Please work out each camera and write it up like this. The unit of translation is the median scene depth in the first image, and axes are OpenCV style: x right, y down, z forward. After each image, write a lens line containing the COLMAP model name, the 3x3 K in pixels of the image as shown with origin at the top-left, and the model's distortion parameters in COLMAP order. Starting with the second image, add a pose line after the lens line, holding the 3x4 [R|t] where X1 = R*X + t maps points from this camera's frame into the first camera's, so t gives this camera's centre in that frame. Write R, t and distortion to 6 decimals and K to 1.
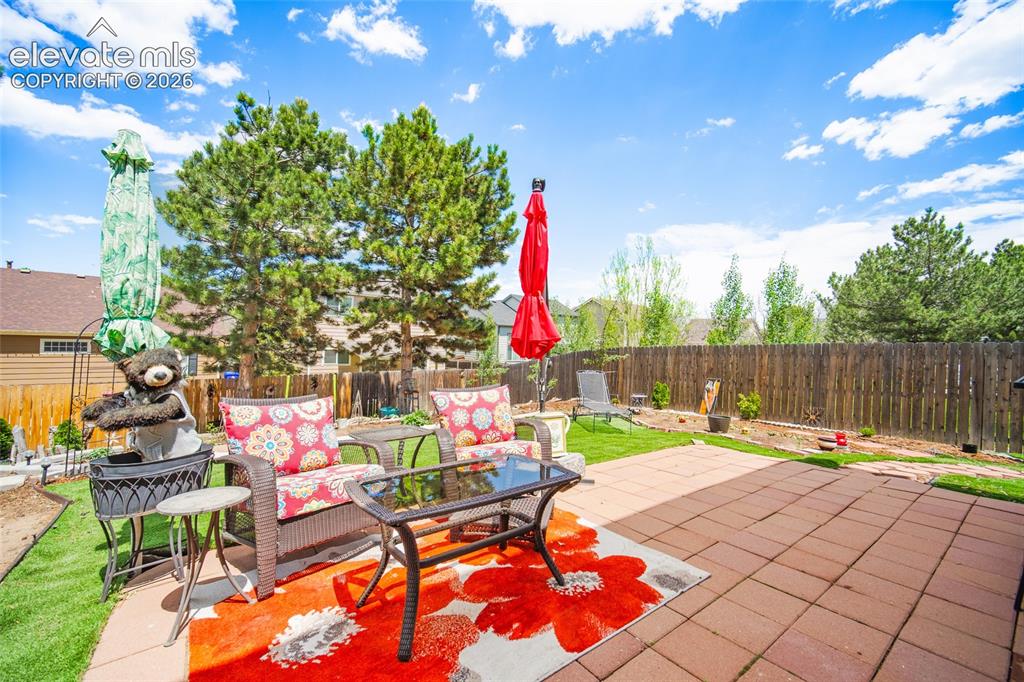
lens RADIAL K [[409.3, 0, 515.2], [0, 409.3, 342.4], [0, 0, 1]] dist [0.000277, 0.000724]
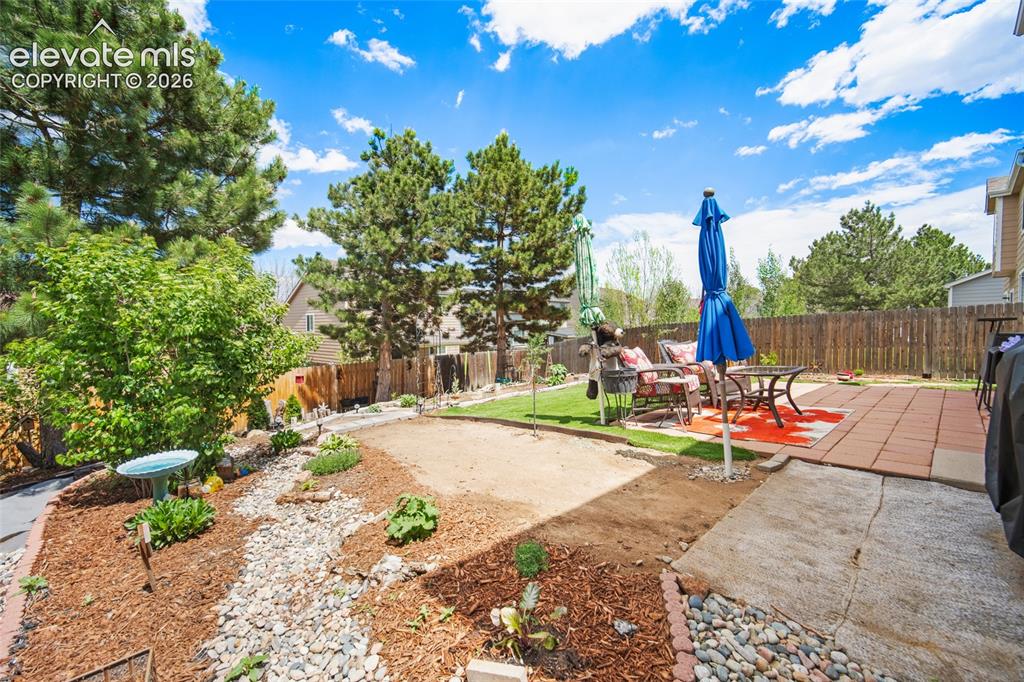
lens RADIAL K [[409.3, 0, 509.5], [0, 409.3, 339.9], [0, 0, 1]] dist [0.000277, 0.000724]
pose [[0.994952, -0.044820, 0.089787, -0.180771], [0.042710, 0.998767, 0.025286, 0.004887], [-0.090809, -0.021324, 0.995640, -0.120572]]
